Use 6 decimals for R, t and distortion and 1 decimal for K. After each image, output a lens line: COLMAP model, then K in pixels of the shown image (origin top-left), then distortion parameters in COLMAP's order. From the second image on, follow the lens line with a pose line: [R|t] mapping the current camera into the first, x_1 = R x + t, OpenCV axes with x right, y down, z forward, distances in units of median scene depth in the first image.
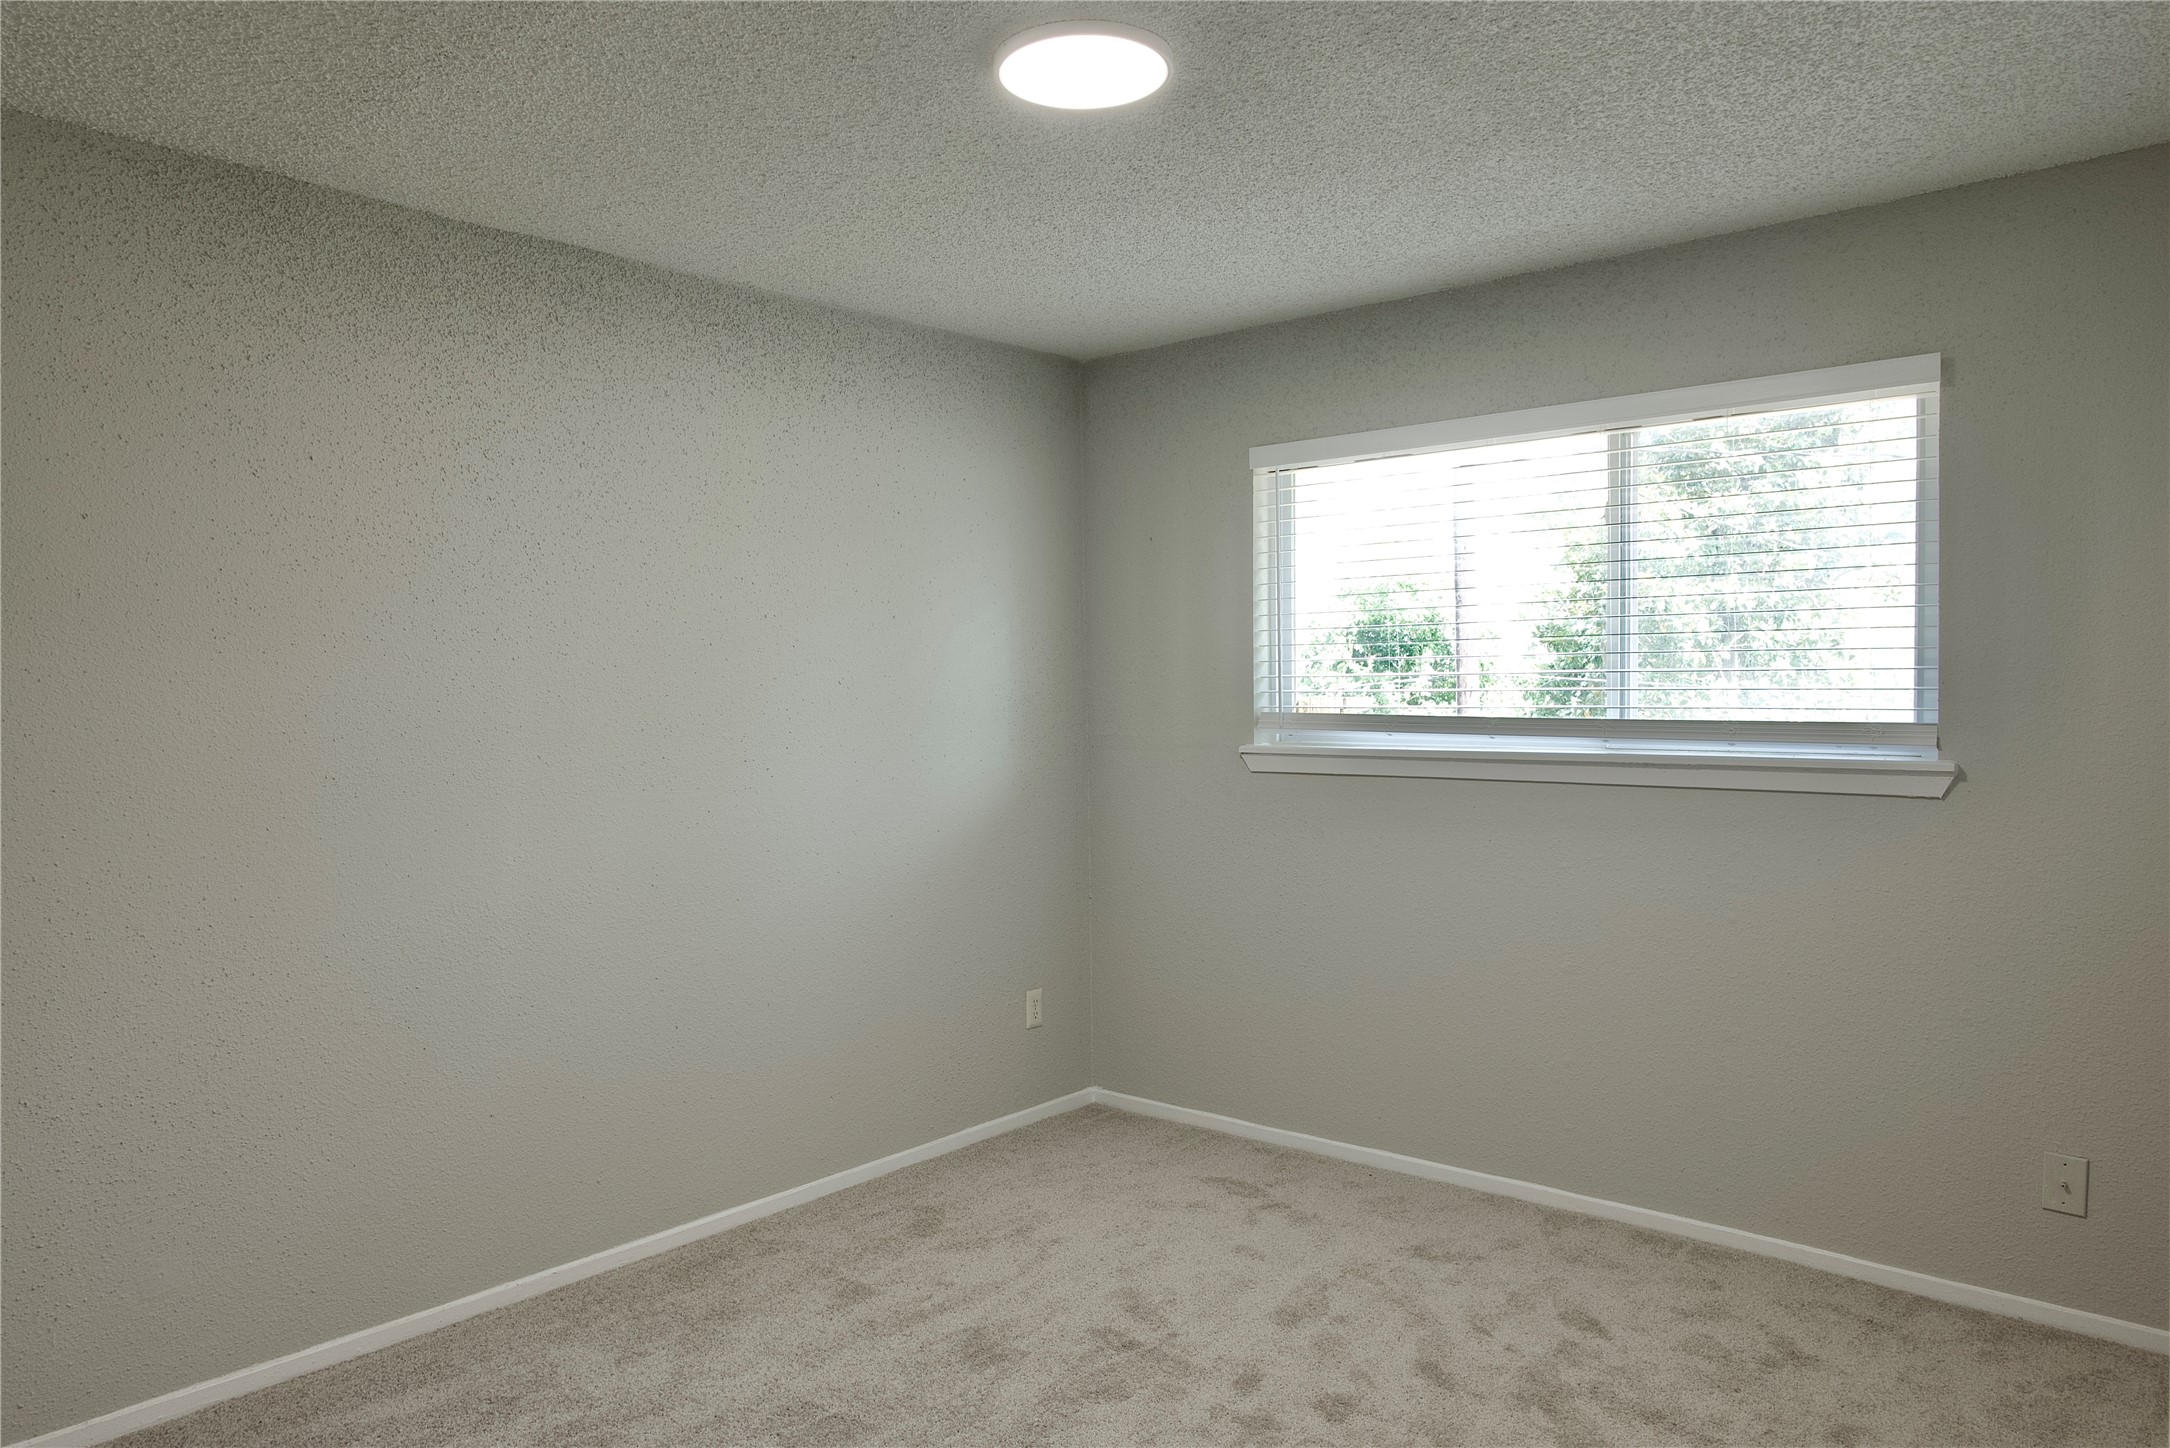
lens RADIAL K [[1469.9, 0, 1085.0], [0, 1469.9, 724.0], [0, 0, 1]] dist [-0.001588, 0.000791]
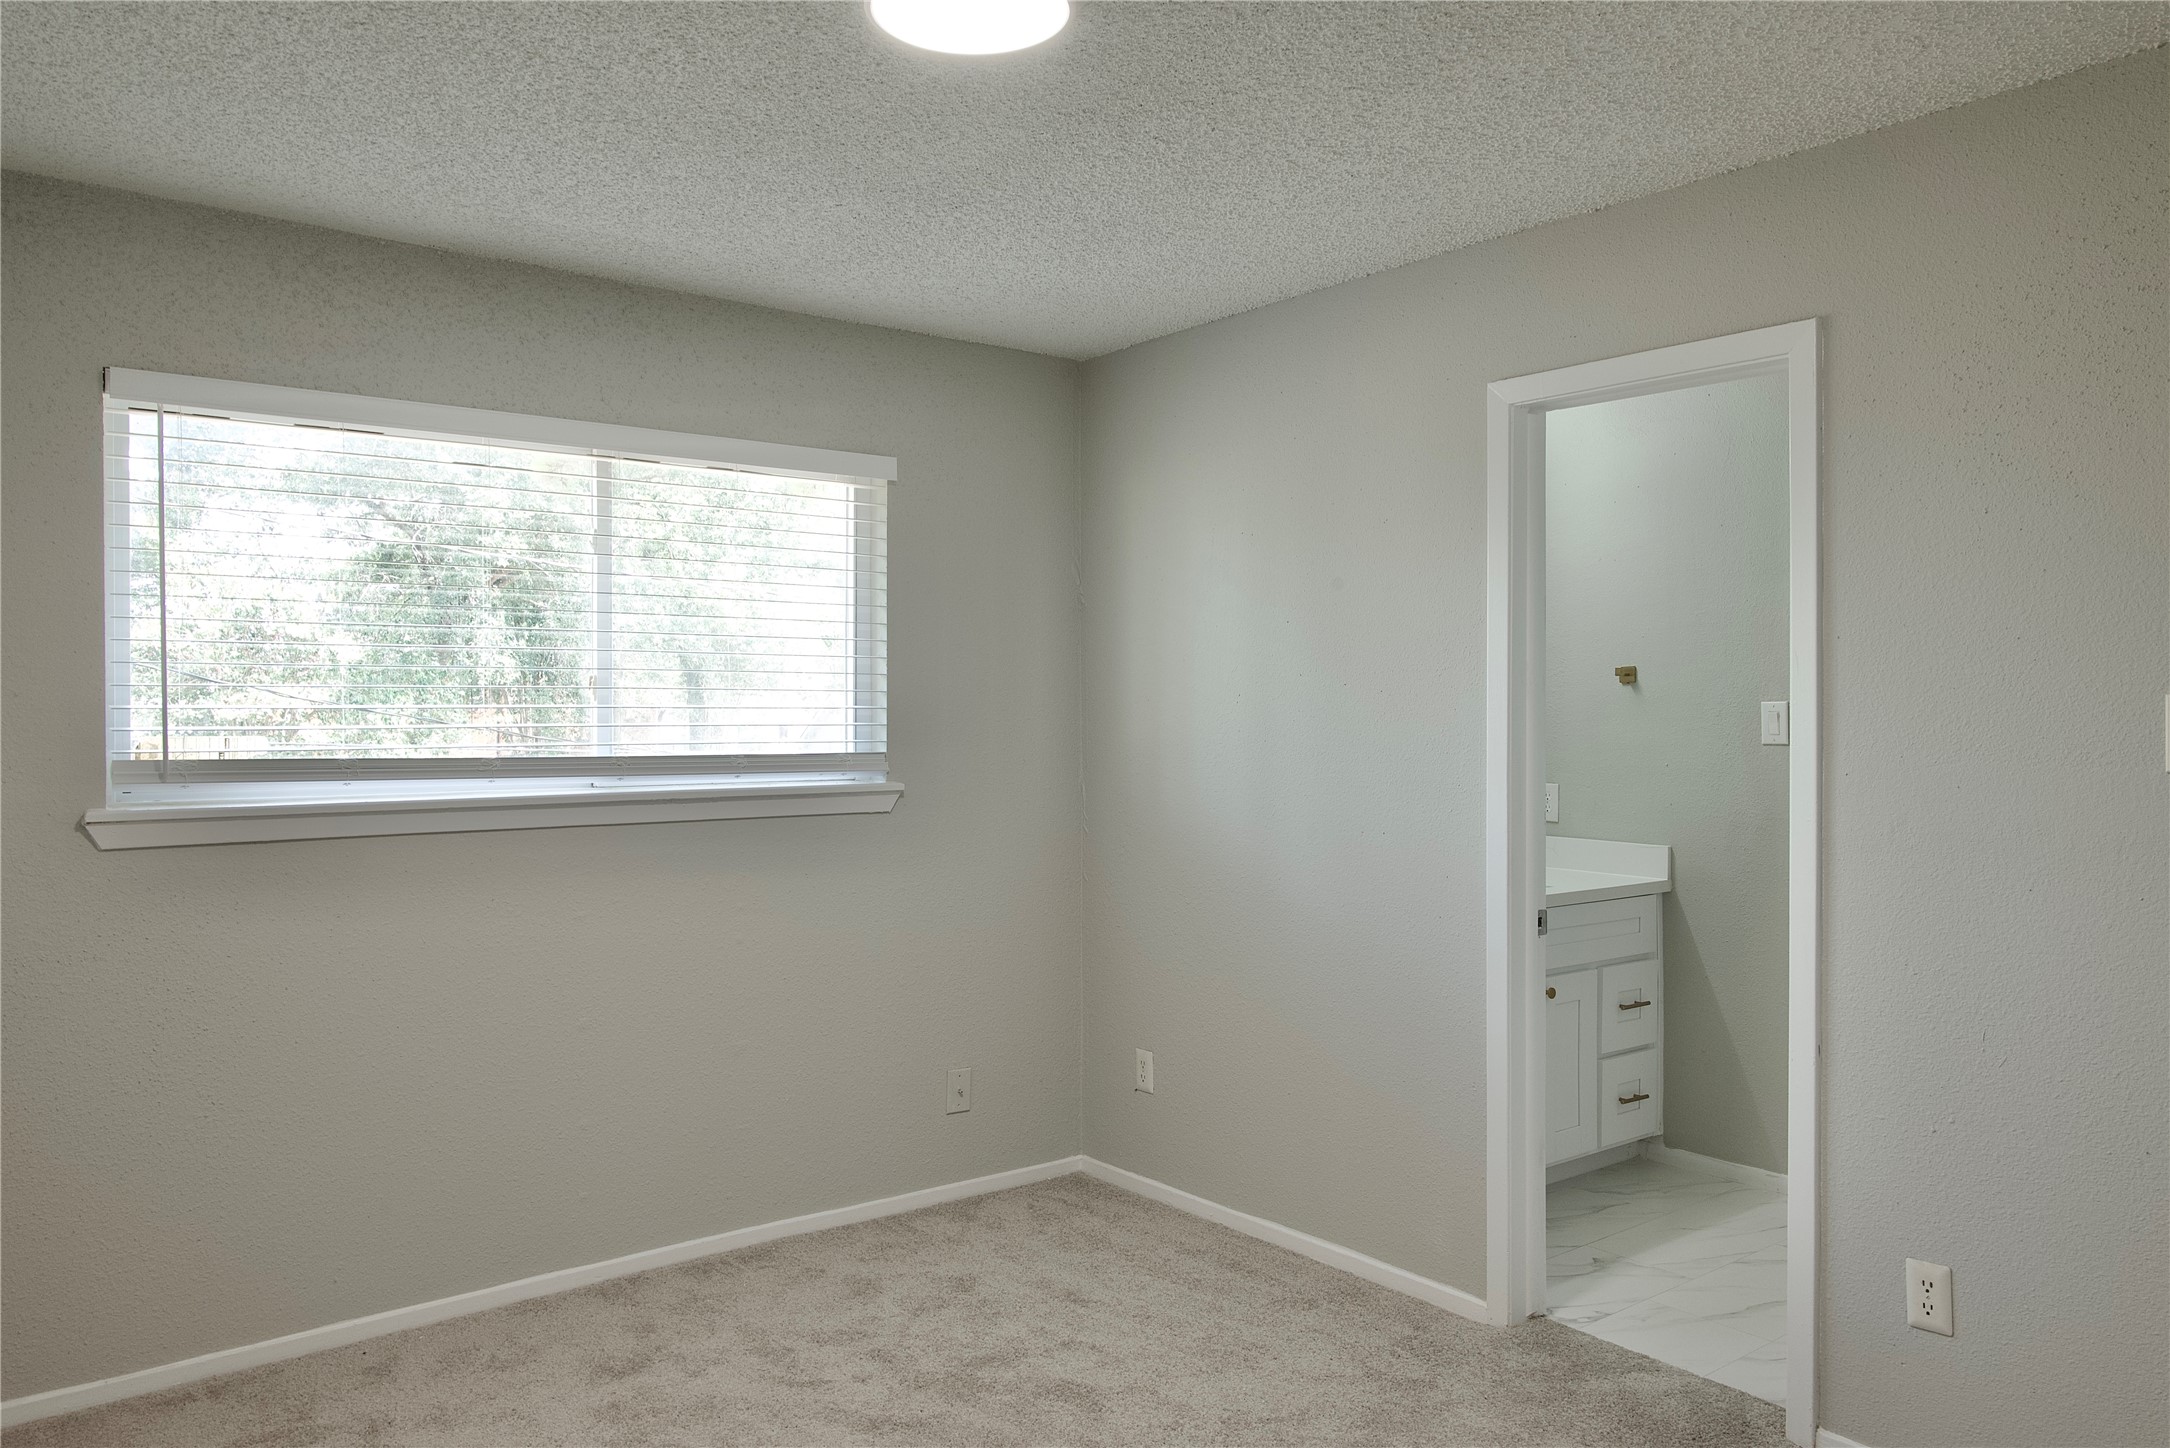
lens RADIAL K [[1480.9, 0, 1085.0], [0, 1480.9, 724.0], [0, 0, 1]] dist [-0.004717, -0.001448]
pose [[0.194783, -0.000345, 0.980846, -0.577079], [0.023956, 0.999703, -0.004406, -0.013858], [-0.980554, 0.024355, 0.194733, 0.546683]]
